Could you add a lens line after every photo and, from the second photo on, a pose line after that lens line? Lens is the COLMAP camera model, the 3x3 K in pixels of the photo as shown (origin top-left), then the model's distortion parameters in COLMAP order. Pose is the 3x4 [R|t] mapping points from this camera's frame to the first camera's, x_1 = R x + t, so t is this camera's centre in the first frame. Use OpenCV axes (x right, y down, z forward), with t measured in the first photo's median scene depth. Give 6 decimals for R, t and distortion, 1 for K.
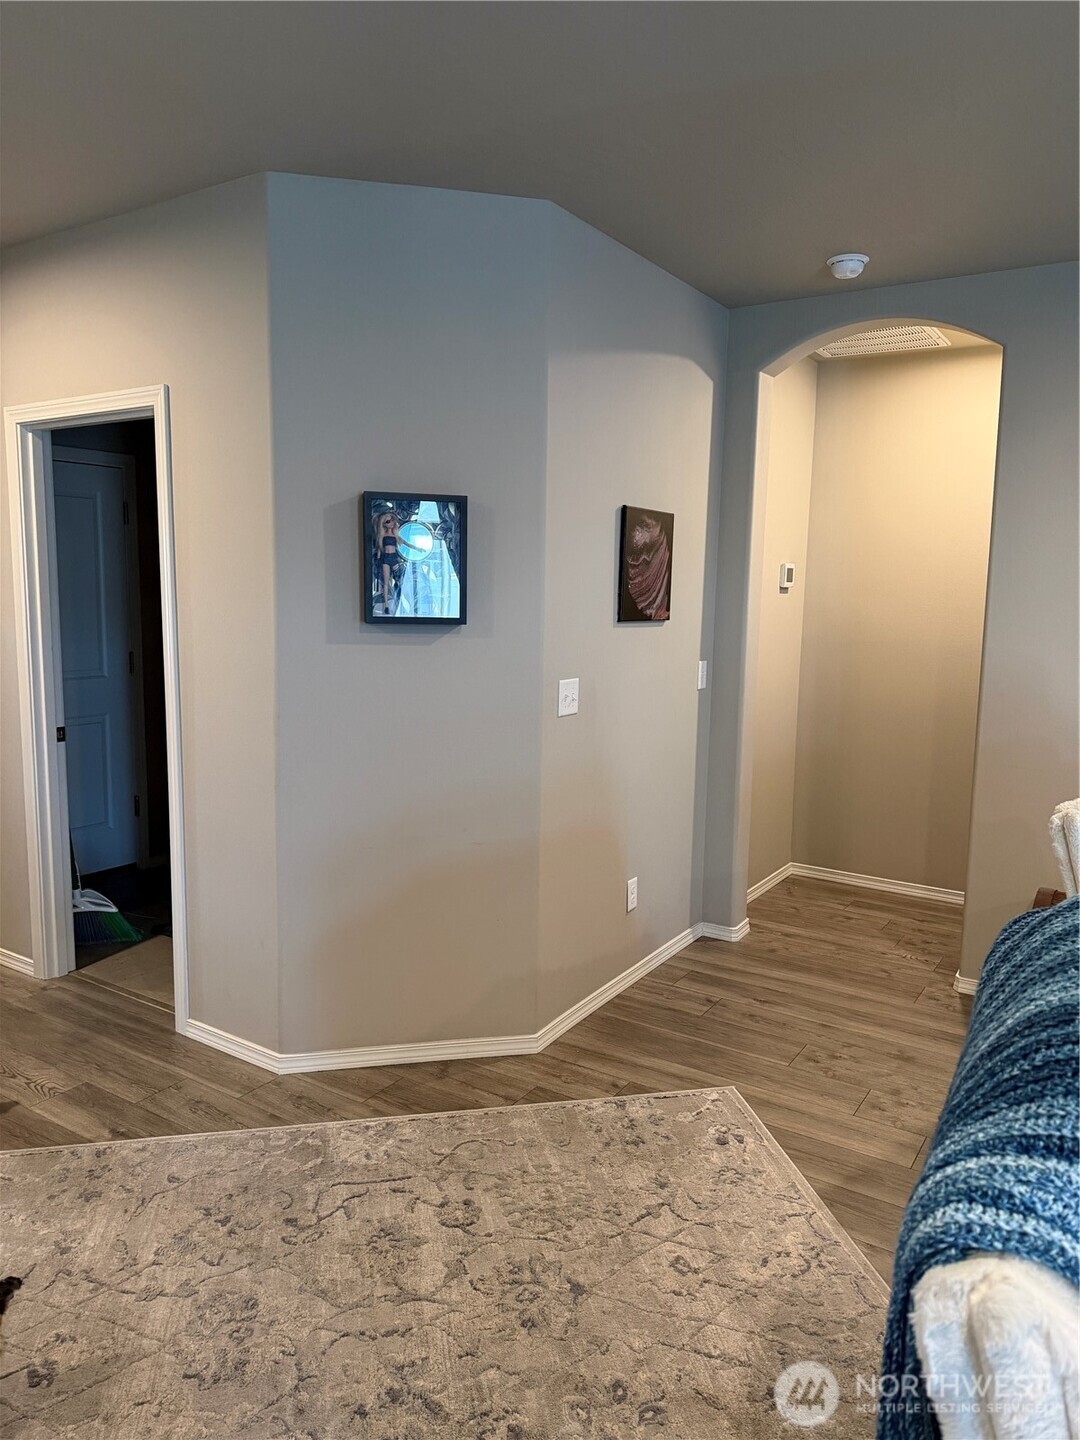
lens RADIAL K [[1012.5, 0, 539.5], [0, 1012.5, 719.5], [0, 0, 1]] dist [0.056337, -0.059593]
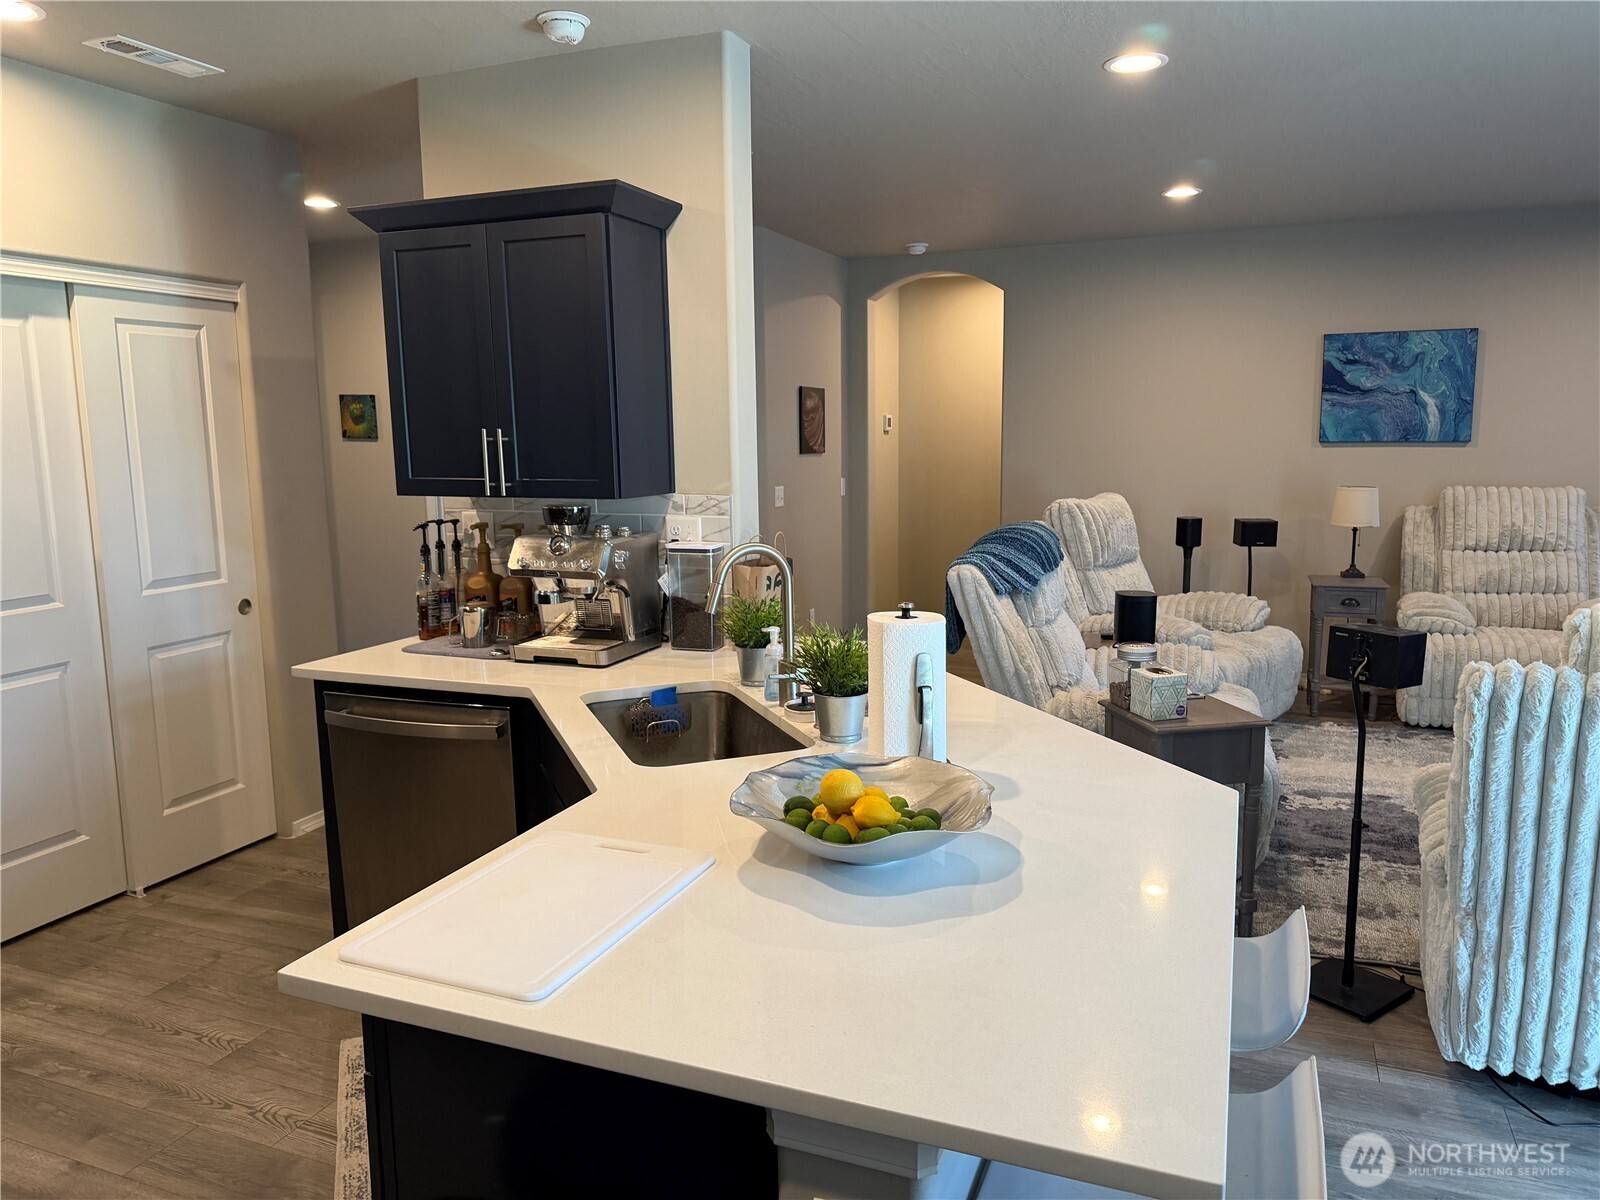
lens RADIAL K [[1125.0, 0, 795.3], [0, 1125.0, 597.6], [0, 0, 1]] dist [0.056337, -0.059593]
pose [[0.982464, -0.056307, 0.177746, -0.271257], [0.053530, 0.998358, 0.020386, 0.102702], [-0.178602, -0.010514, 0.983865, -0.839161]]
